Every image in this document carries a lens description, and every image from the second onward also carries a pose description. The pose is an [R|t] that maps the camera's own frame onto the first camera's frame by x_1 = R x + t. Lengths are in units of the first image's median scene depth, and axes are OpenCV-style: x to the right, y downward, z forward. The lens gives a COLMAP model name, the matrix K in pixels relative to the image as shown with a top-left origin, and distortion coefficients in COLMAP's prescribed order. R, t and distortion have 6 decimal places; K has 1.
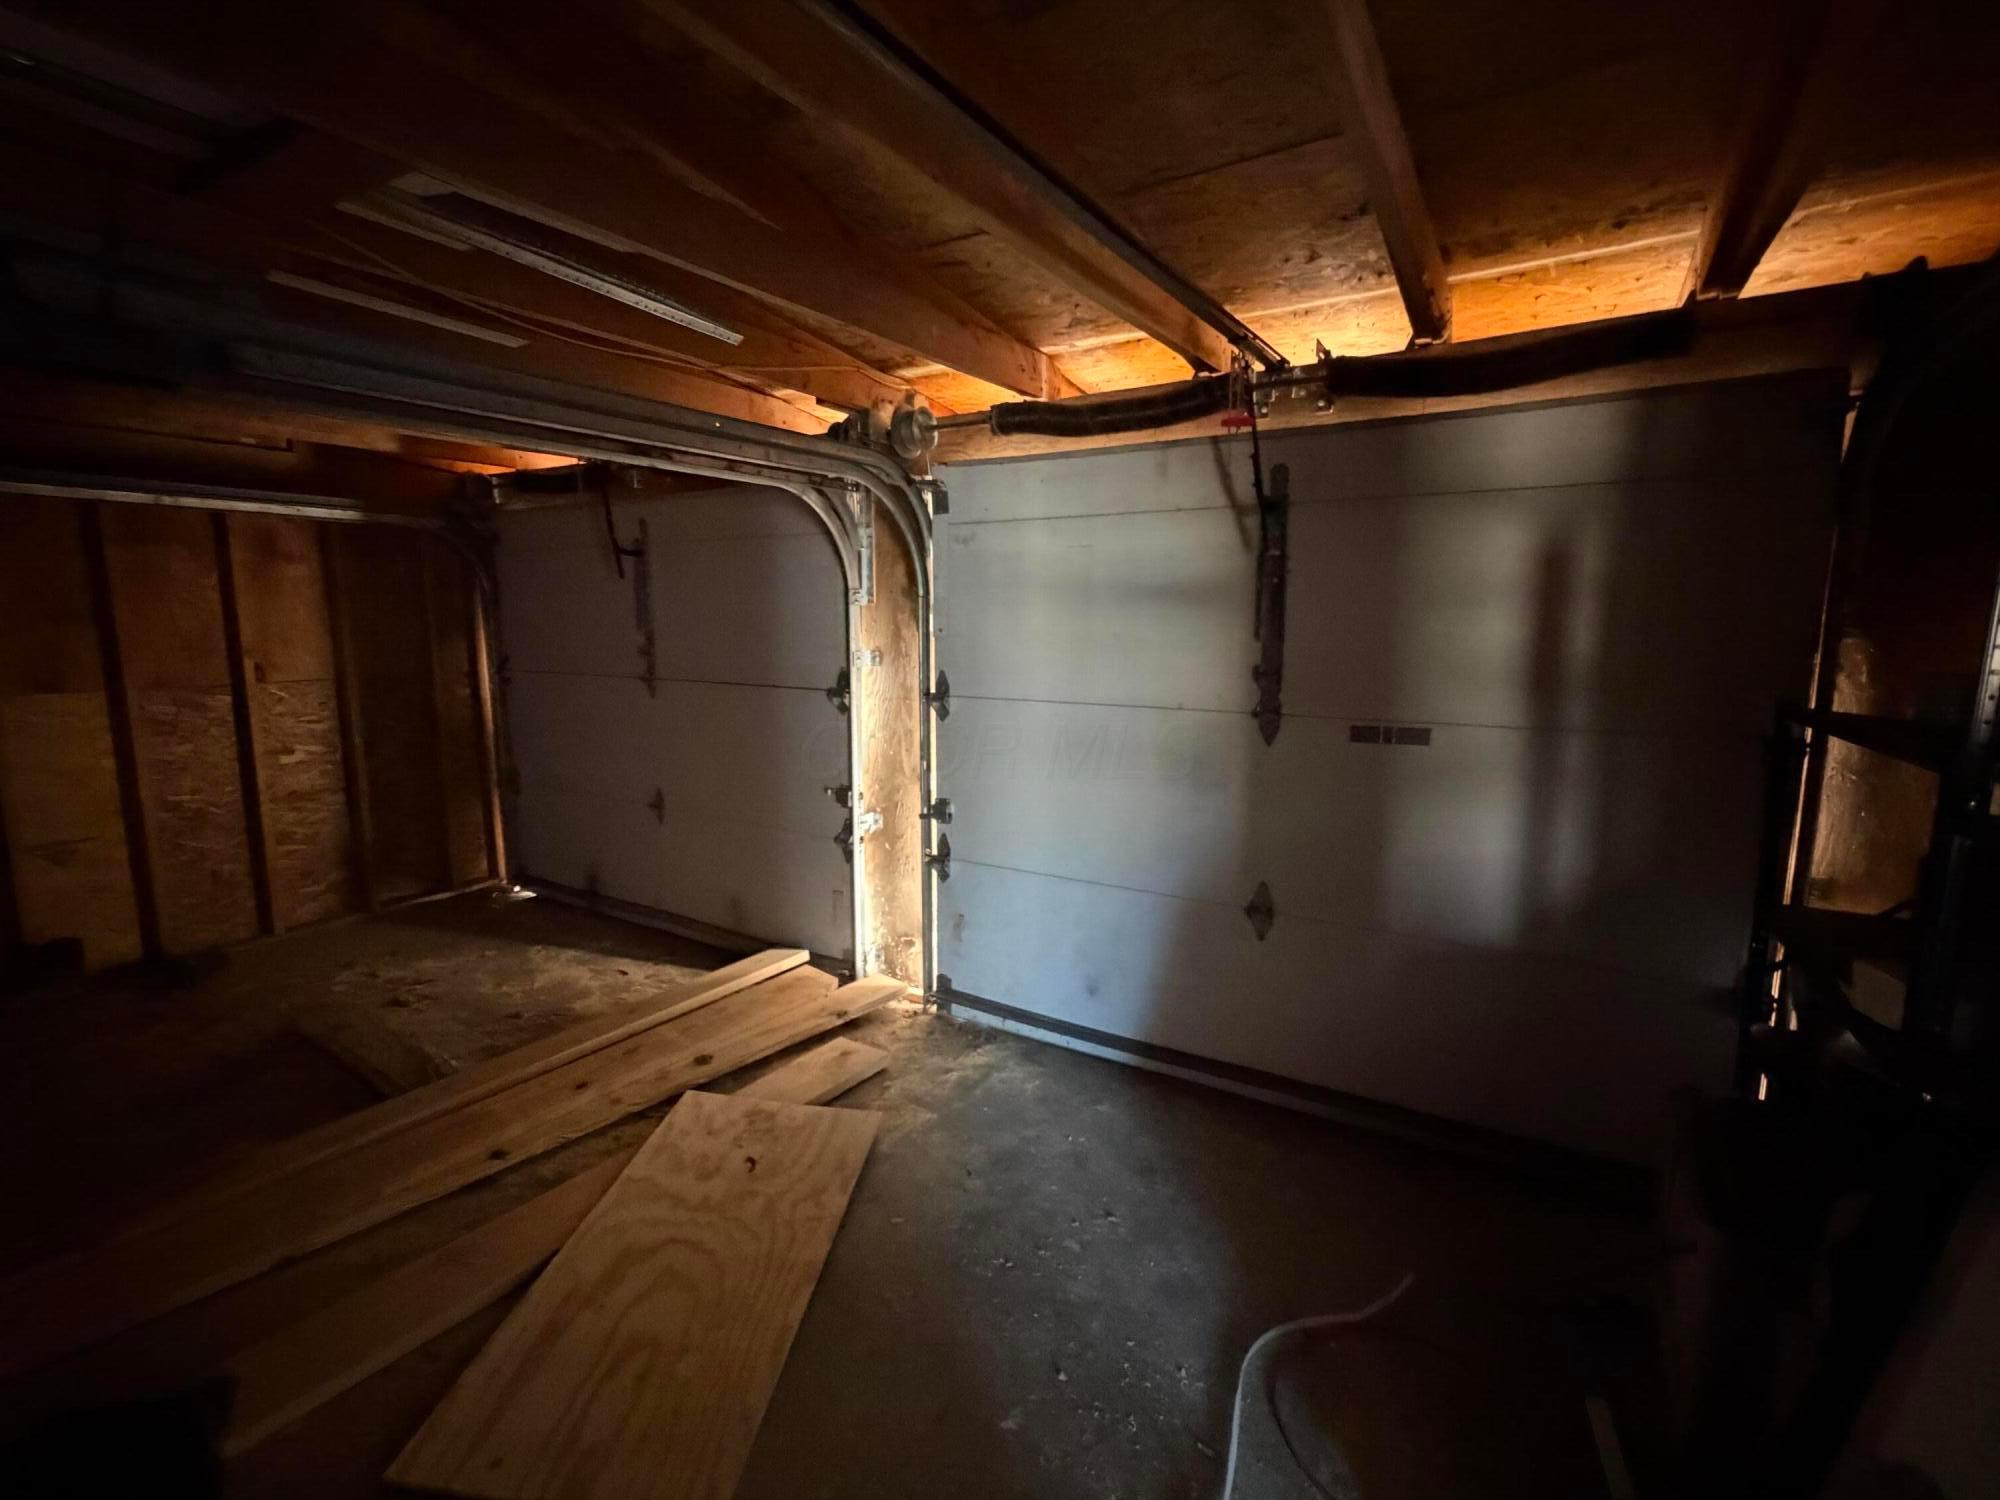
lens RADIAL K [[912.4, 0, 1006.6], [0, 912.4, 756.3], [0, 0, 1]] dist [-0.000723, -0.000909]
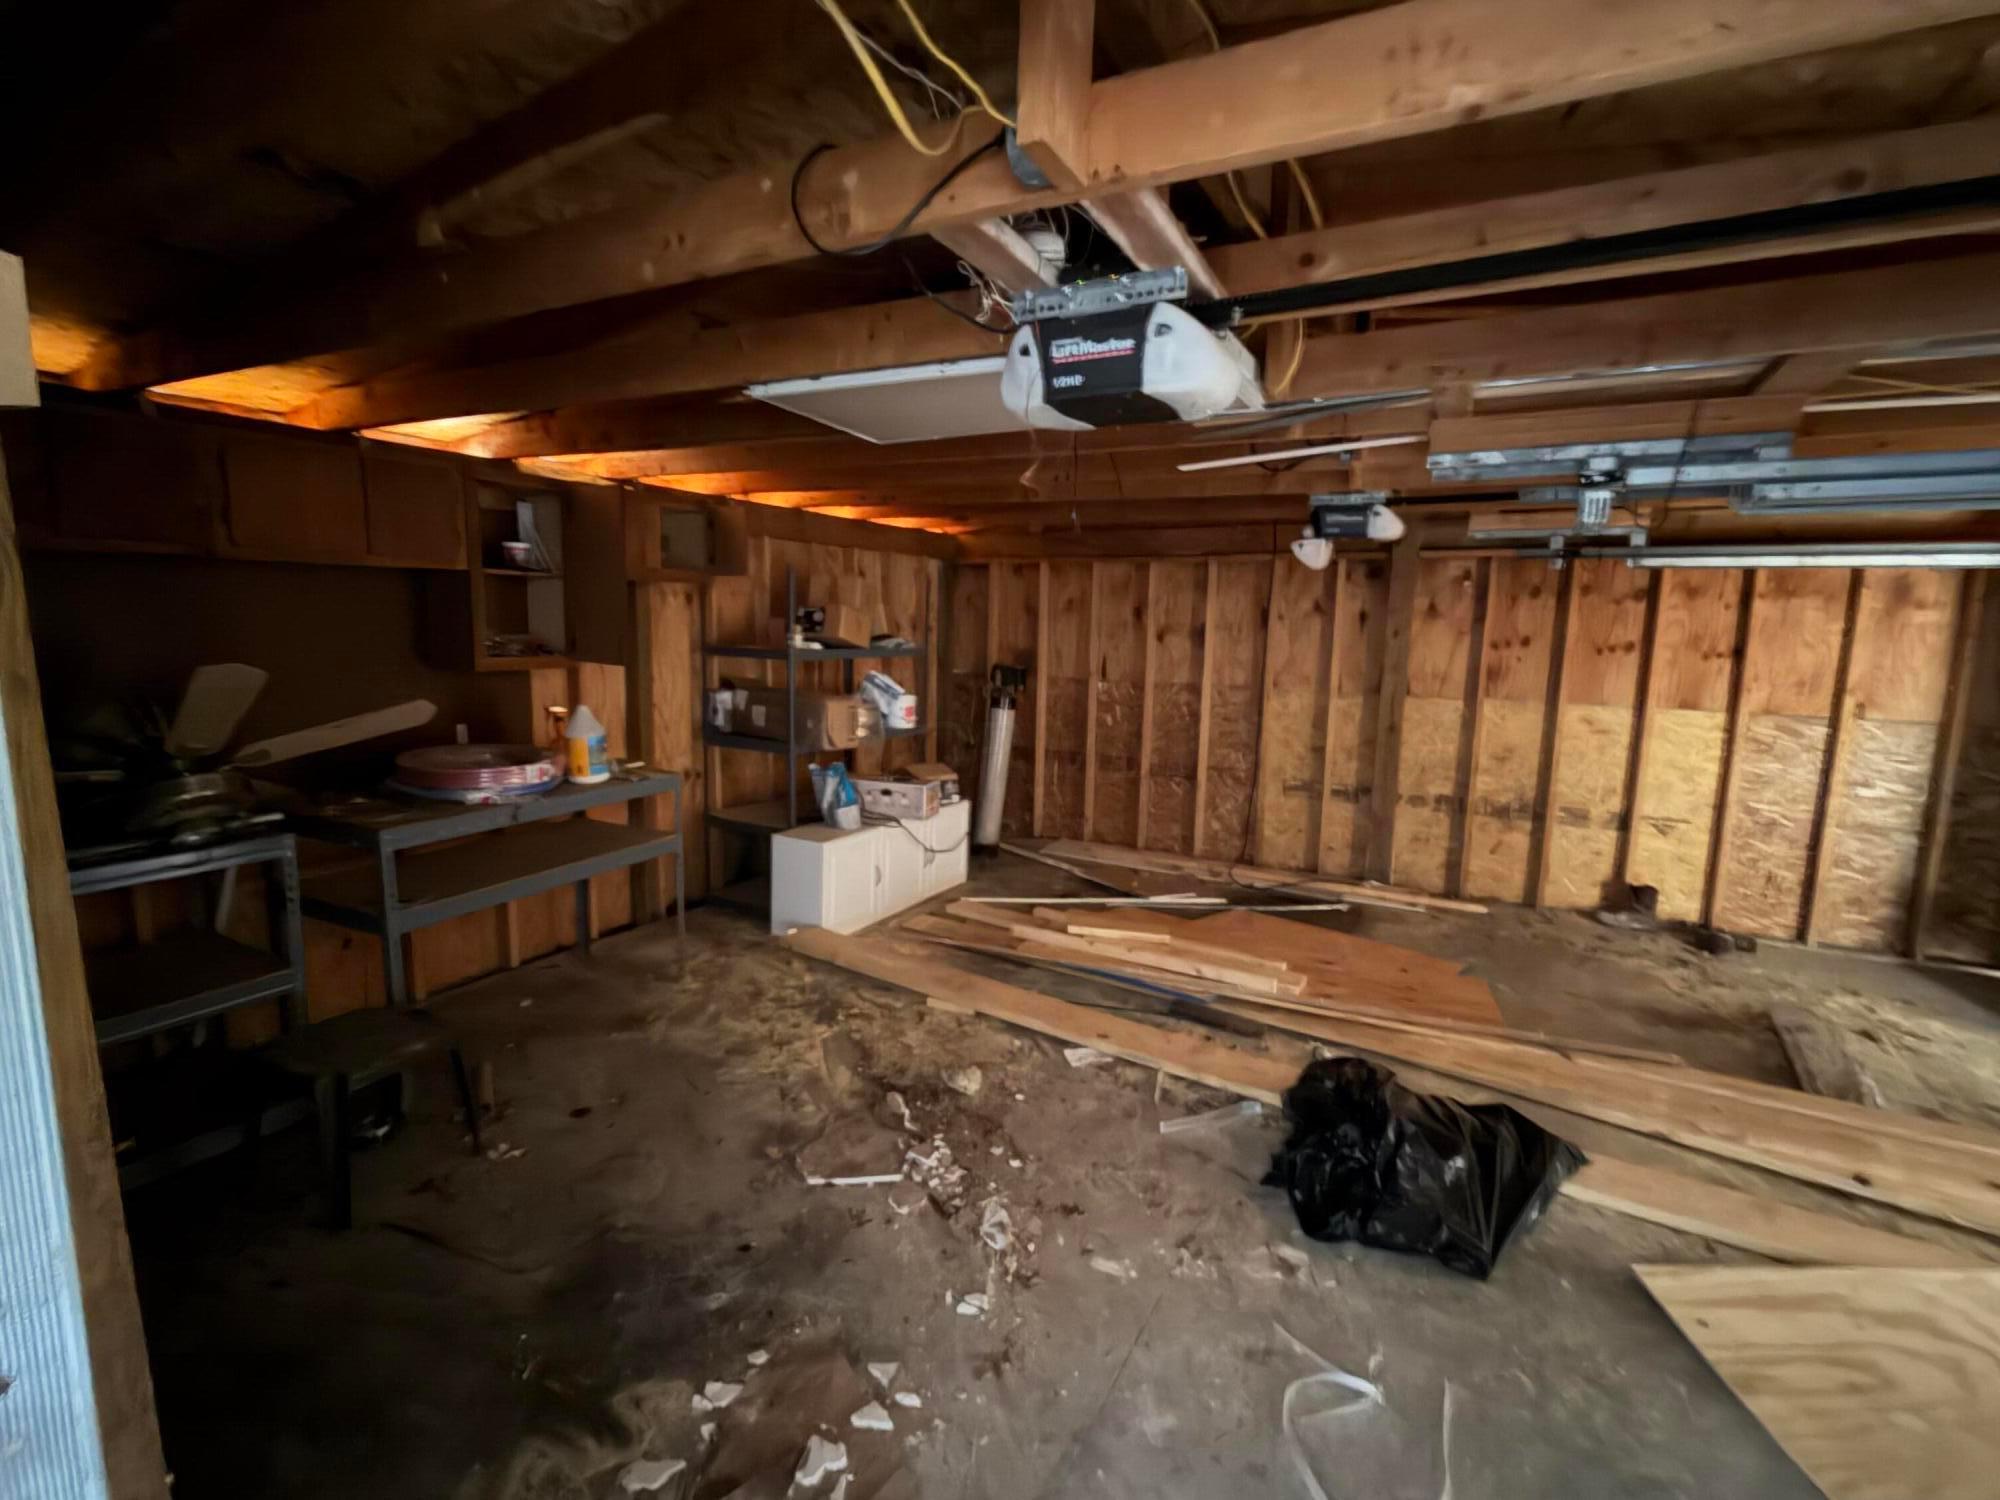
lens RADIAL K [[912.4, 0, 1004.6], [0, 912.4, 752.9], [0, 0, 1]] dist [-0.000723, -0.000909]
pose [[0.052742, 0.142119, -0.988443, 0.222179], [-0.173668, 0.976043, 0.131070, -0.007454], [0.983391, 0.164749, 0.076160, -0.085051]]
